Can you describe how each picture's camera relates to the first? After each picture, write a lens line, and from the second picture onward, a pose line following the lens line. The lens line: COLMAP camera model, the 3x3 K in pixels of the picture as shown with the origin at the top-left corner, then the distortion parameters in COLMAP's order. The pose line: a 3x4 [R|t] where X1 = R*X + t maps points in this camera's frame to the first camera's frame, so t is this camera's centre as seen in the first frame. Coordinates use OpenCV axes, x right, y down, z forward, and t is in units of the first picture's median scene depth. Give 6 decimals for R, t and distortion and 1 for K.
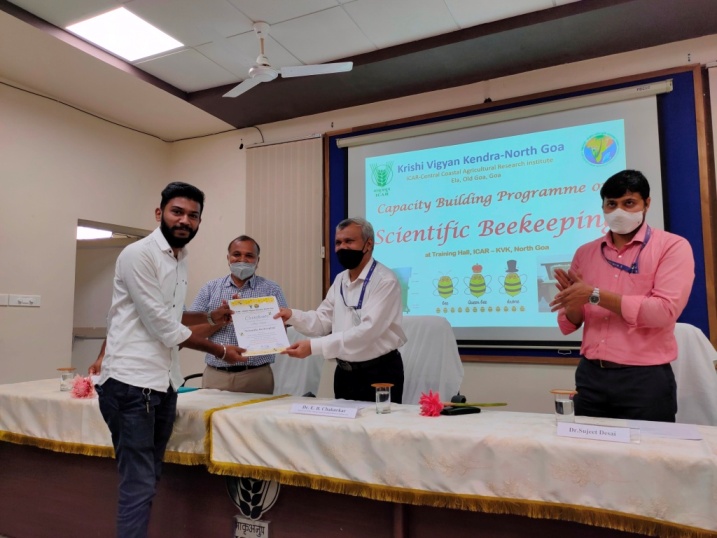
lens RADIAL K [[535.0, 0, 358.0], [0, 535.0, 265.9], [0, 0, 1]] dist [0.089477, -0.099122]
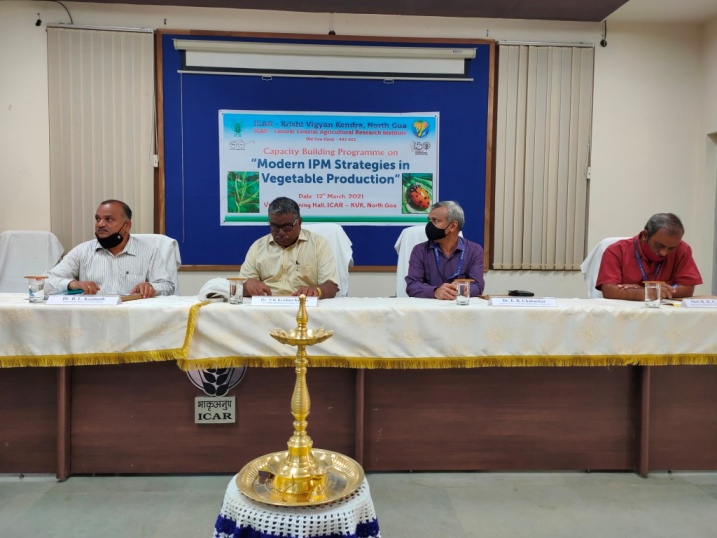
lens RADIAL K [[538.4, 0, 358.5], [0, 538.4, 269.0], [0, 0, 1]] dist [0.015868, 0.007619]
pose [[0.874285, -0.004585, 0.485391, -0.384793], [-0.063380, 0.990316, 0.123516, 0.042283], [-0.481257, -0.138752, 0.865528, -0.047559]]
